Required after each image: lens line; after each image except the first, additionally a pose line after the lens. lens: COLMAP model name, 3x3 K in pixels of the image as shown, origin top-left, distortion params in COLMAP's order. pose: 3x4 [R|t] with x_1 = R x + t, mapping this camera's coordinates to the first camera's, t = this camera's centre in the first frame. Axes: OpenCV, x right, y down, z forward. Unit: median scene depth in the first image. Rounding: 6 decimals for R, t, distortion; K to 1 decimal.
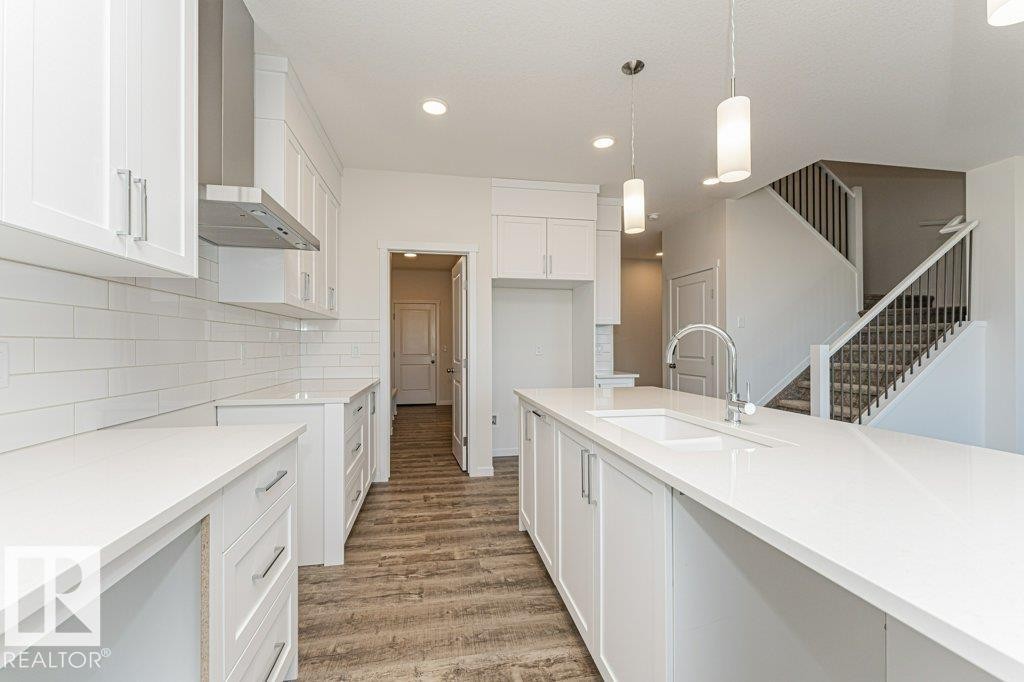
lens RADIAL K [[410.5, 0, 522.1], [0, 410.5, 340.6], [0, 0, 1]] dist [0.003979, -0.001179]
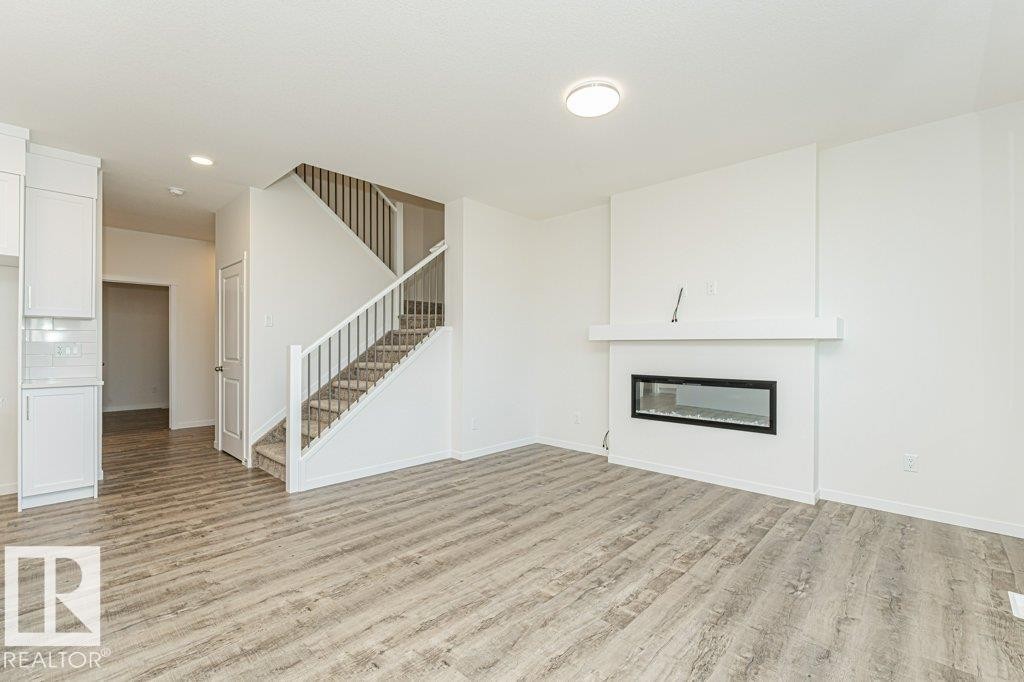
lens RADIAL K [[440.1, 0, 503.5], [0, 440.1, 347.5], [0, 0, 1]] dist [-0.001159, -0.000075]
pose [[0.825208, 0.004418, 0.564812, 0.466653], [-0.007976, 0.999961, 0.003832, 0.006205], [-0.564773, -0.007667, 0.825211, -0.156438]]
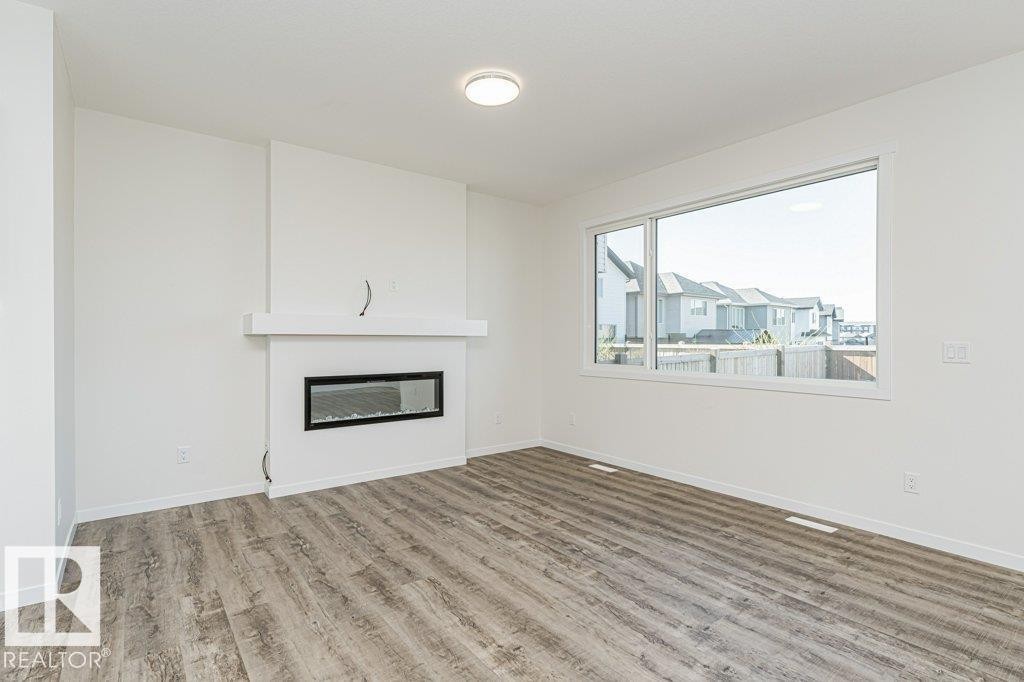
lens RADIAL K [[513.7, 0, 492.5], [0, 513.7, 348.9], [0, 0, 1]] dist [0.002189, 0.000777]
pose [[-0.424267, -0.012876, 0.905445, 0.263699], [-0.003165, 0.999914, 0.012736, 0.003978], [-0.905531, 0.002538, -0.424272, 0.653948]]
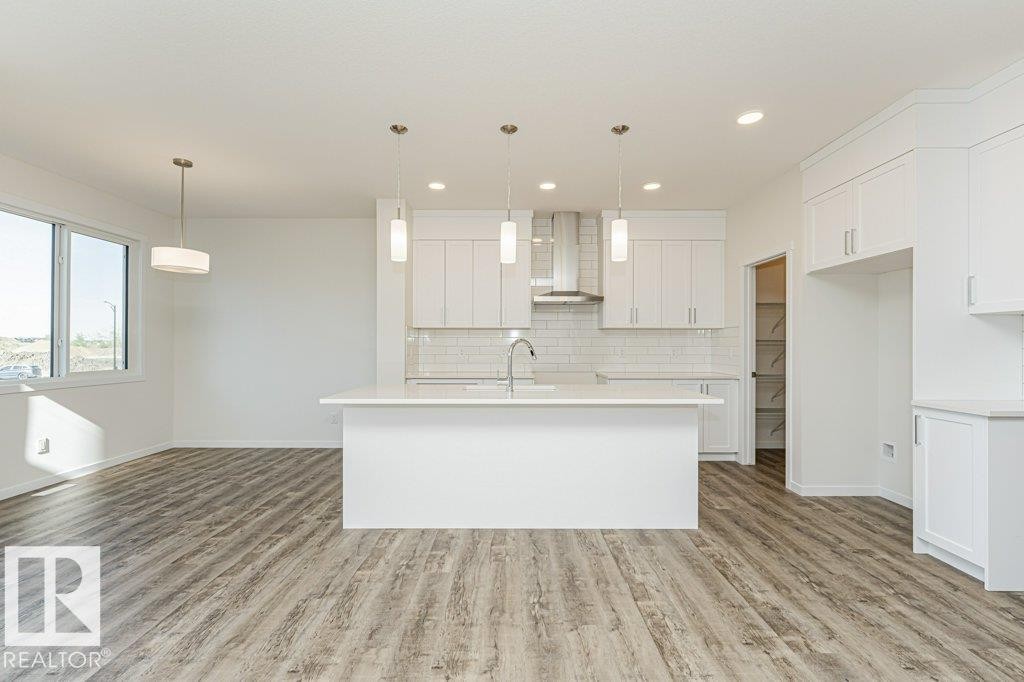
lens RADIAL K [[440.1, 0, 511.2], [0, 440.1, 344.5], [0, 0, 1]] dist [-0.001159, -0.000075]
pose [[-0.192805, 0.007674, -0.981207, 0.982667], [0.004211, 0.999967, 0.006993, -0.008871], [0.981228, -0.002784, -0.192831, 0.549582]]
